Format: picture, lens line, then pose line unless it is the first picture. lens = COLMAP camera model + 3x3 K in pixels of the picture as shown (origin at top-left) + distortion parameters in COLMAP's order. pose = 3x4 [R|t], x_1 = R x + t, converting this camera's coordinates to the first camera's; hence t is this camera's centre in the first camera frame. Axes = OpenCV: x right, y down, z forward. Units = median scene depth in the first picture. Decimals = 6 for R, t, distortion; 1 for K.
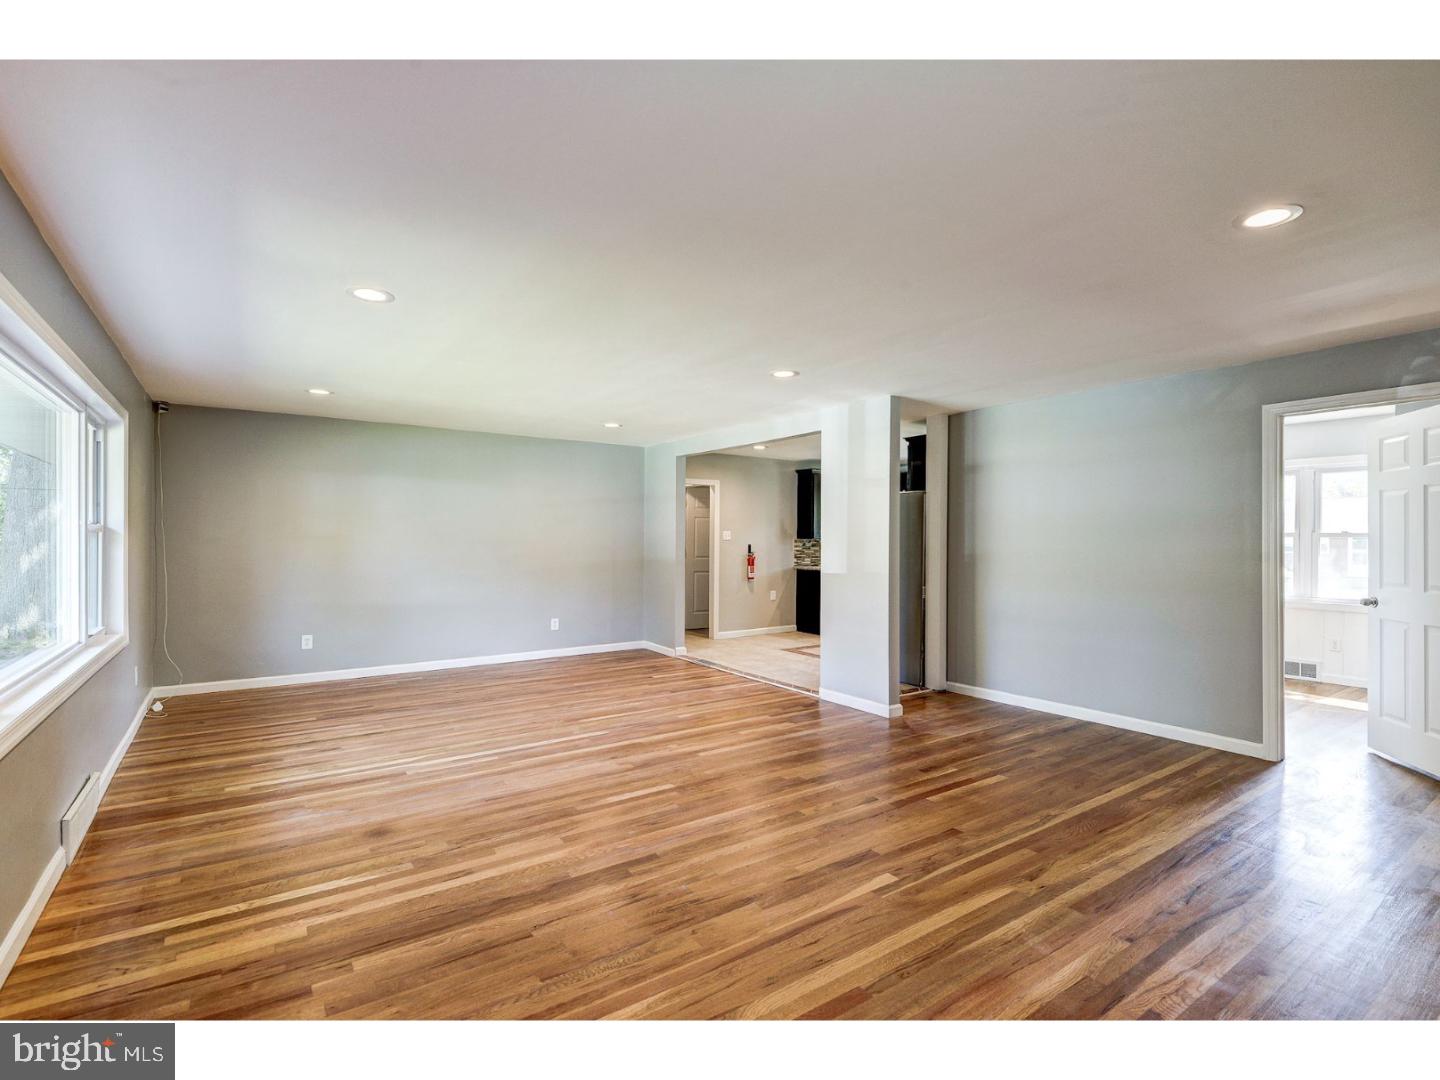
lens RADIAL K [[671.0, 0, 709.1], [0, 671.0, 536.8], [0, 0, 1]] dist [0.017048, -0.013504]
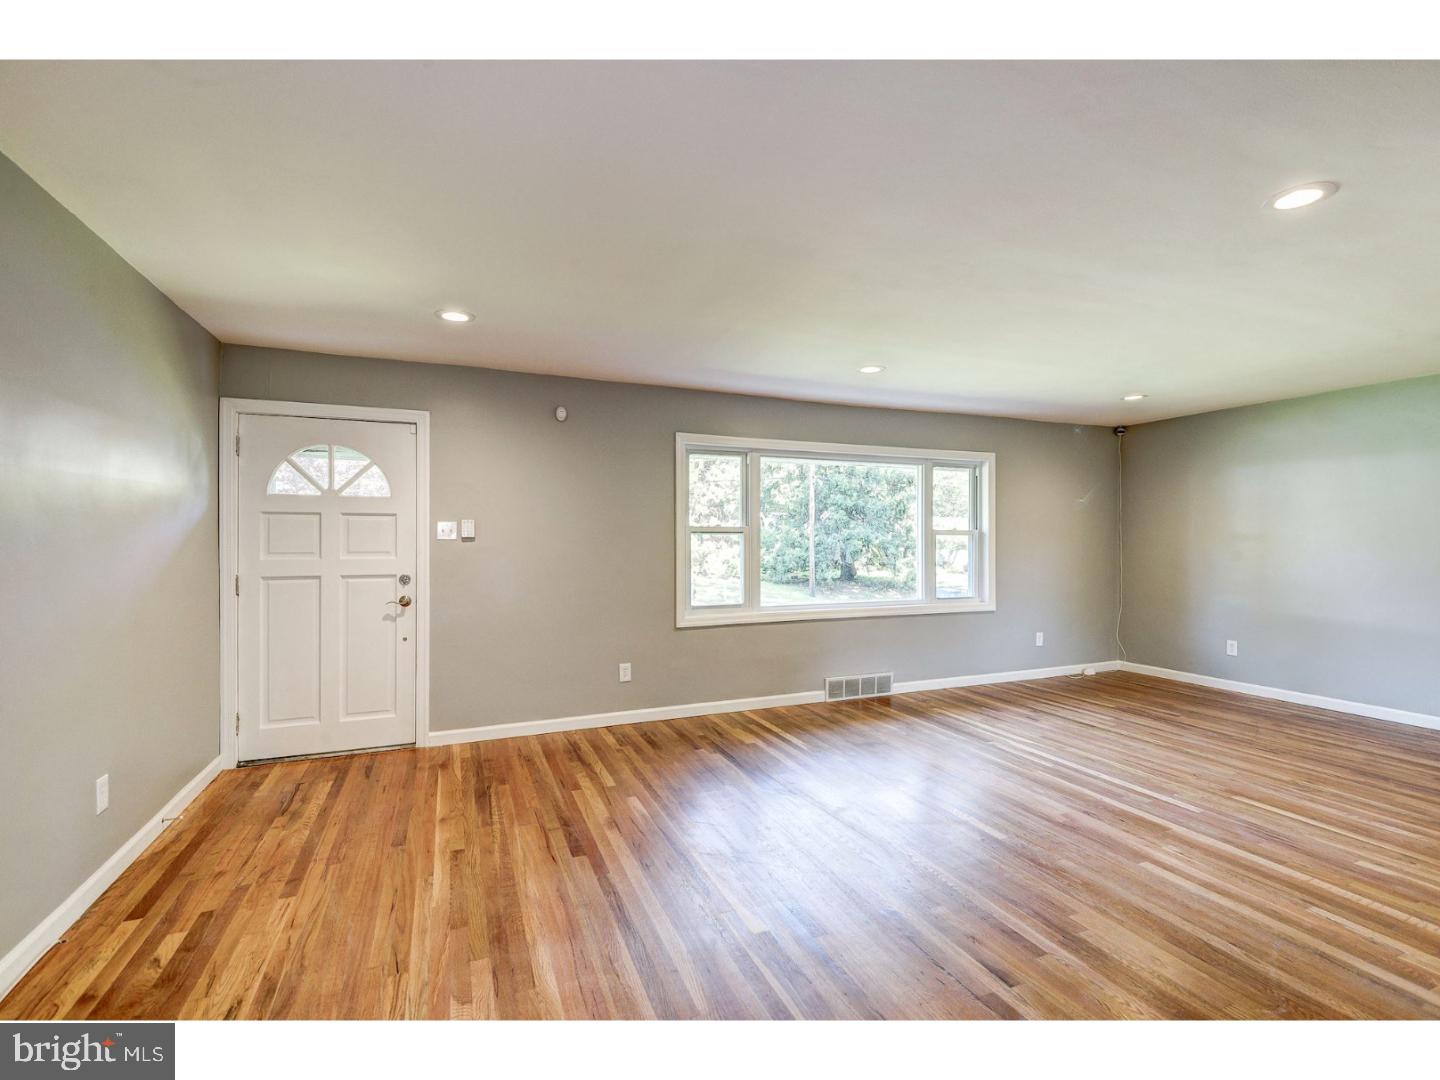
lens RADIAL K [[671.0, 0, 709.1], [0, 671.0, 536.8], [0, 0, 1]] dist [0.017048, -0.013504]
pose [[-0.199561, -0.003089, -0.979881, 0.838869], [0.000546, 0.999995, -0.003263, 0.004953], [0.979885, -0.001186, -0.199558, 0.826003]]
